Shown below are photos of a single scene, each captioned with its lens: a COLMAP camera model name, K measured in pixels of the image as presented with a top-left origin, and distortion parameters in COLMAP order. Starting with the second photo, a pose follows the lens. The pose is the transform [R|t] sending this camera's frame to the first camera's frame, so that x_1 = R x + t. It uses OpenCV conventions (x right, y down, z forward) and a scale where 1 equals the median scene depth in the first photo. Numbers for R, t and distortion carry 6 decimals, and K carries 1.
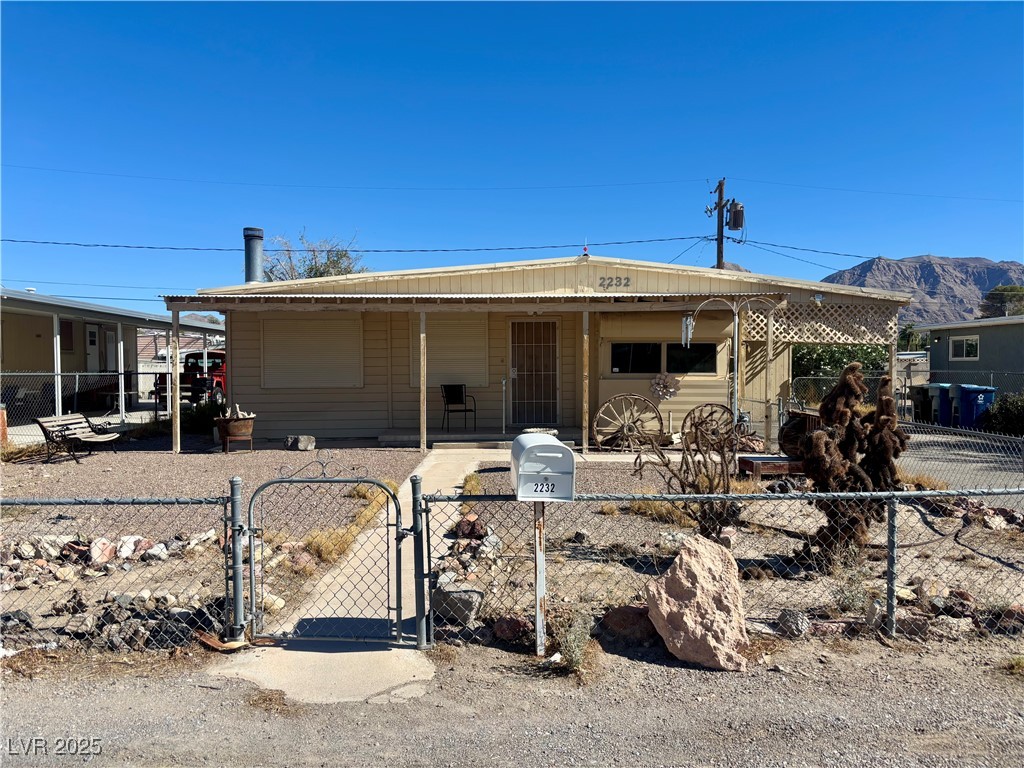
lens RADIAL K [[771.6, 0, 512.0], [0, 771.6, 384.0], [0, 0, 1]] dist [-0.000525, 0.000348]
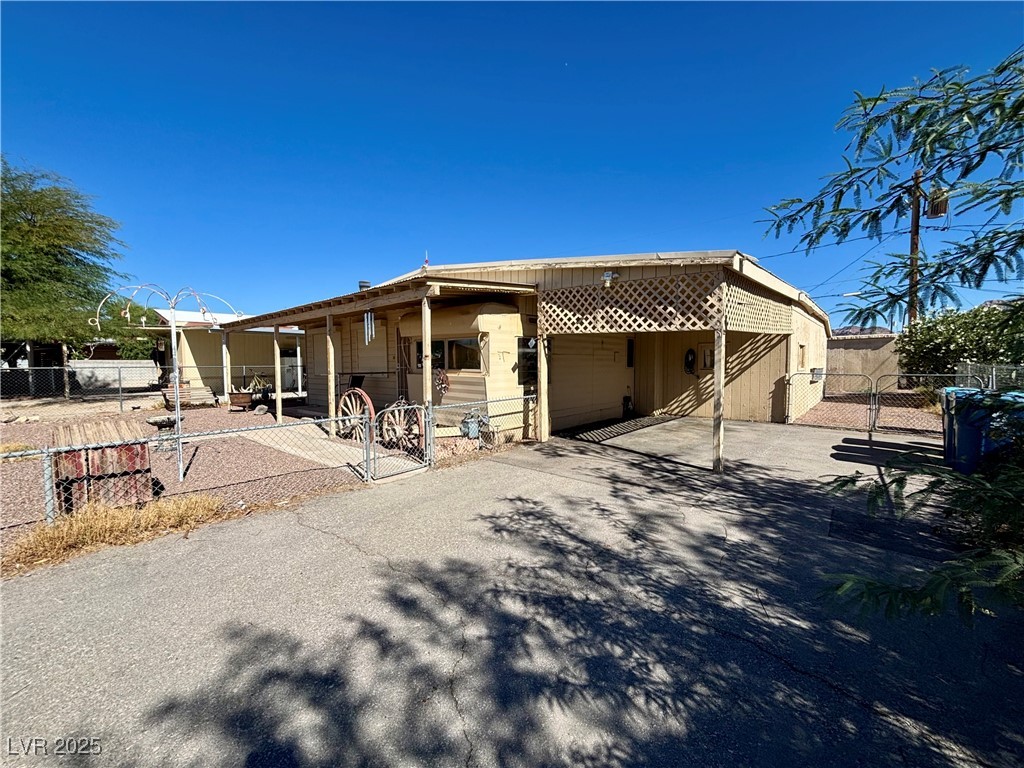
lens RADIAL K [[414.0, 0, 512.0], [0, 414.0, 384.0], [0, 0, 1]] dist [0.008706, -0.003364]
pose [[0.741042, 0.032704, -0.670662, 0.609058], [-0.008944, 0.999205, 0.038842, -0.016064], [0.671399, -0.022785, 0.740745, 0.609008]]
